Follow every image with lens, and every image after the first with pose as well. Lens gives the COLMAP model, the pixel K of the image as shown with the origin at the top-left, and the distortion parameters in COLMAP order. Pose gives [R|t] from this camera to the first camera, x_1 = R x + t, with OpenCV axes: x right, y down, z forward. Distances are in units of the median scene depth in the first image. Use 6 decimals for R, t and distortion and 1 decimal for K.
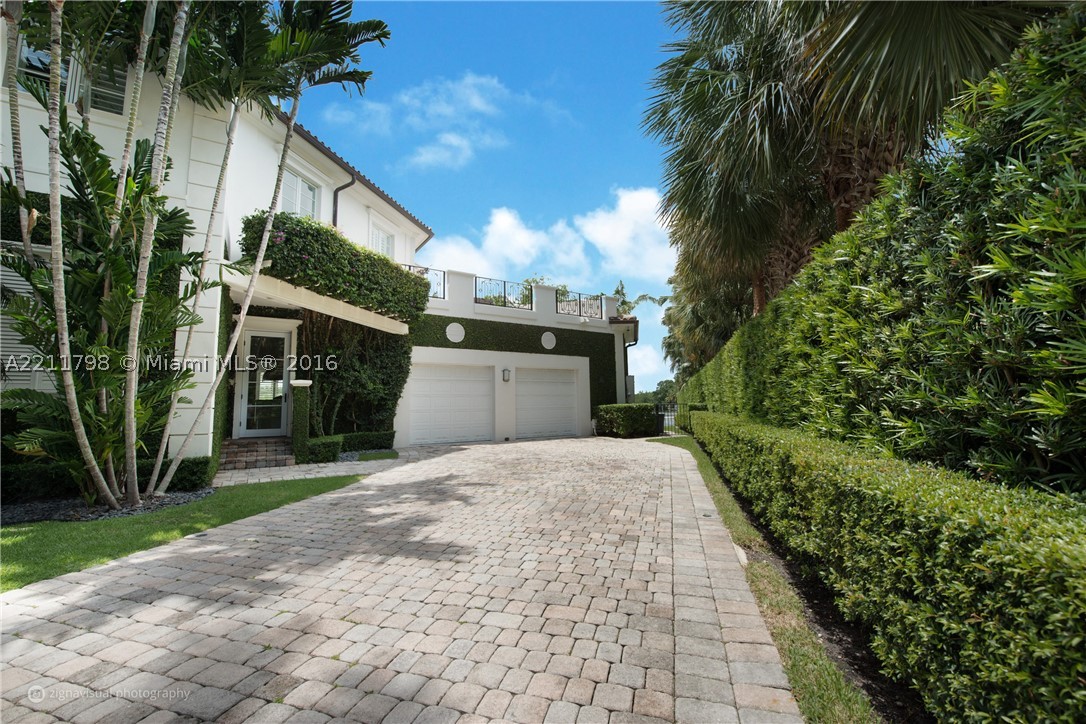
lens RADIAL K [[436.6, 0, 543.0], [0, 436.6, 362.0], [0, 0, 1]] dist [-0.000747, -0.000107]
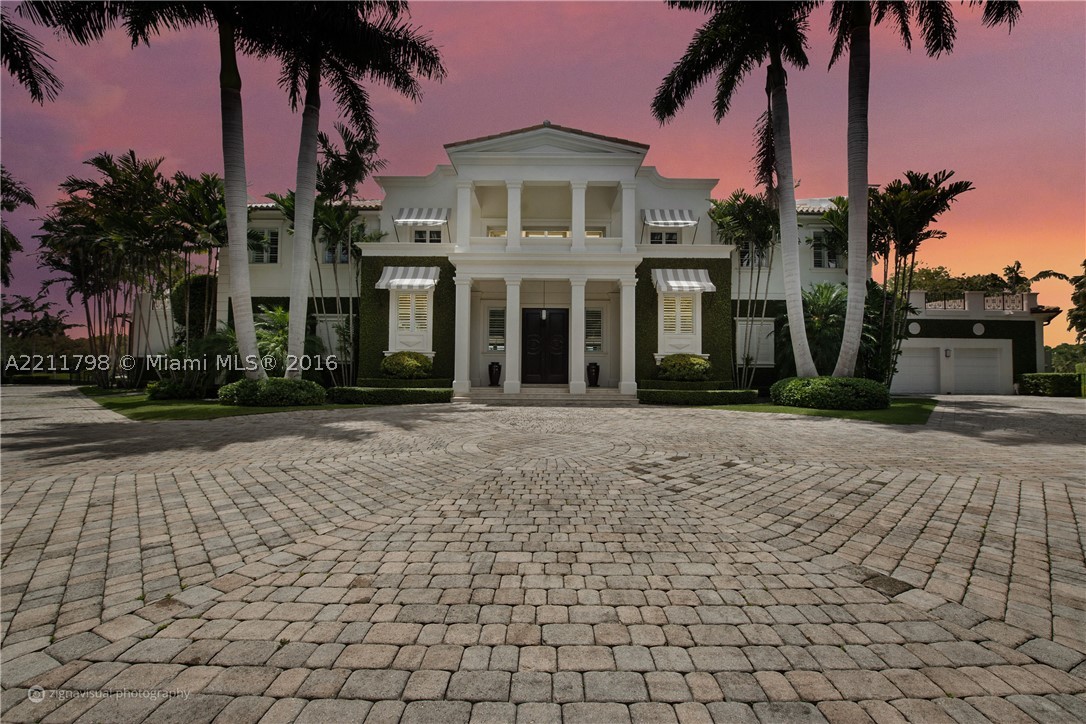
lens RADIAL K [[436.6, 0, 543.0], [0, 436.6, 362.0], [0, 0, 1]] dist [-0.000747, -0.000107]
pose [[0.852010, 0.013231, -0.523359, -0.451600], [0.032349, 0.996440, 0.077855, -0.097794], [0.522526, -0.083263, 0.848548, -0.999090]]
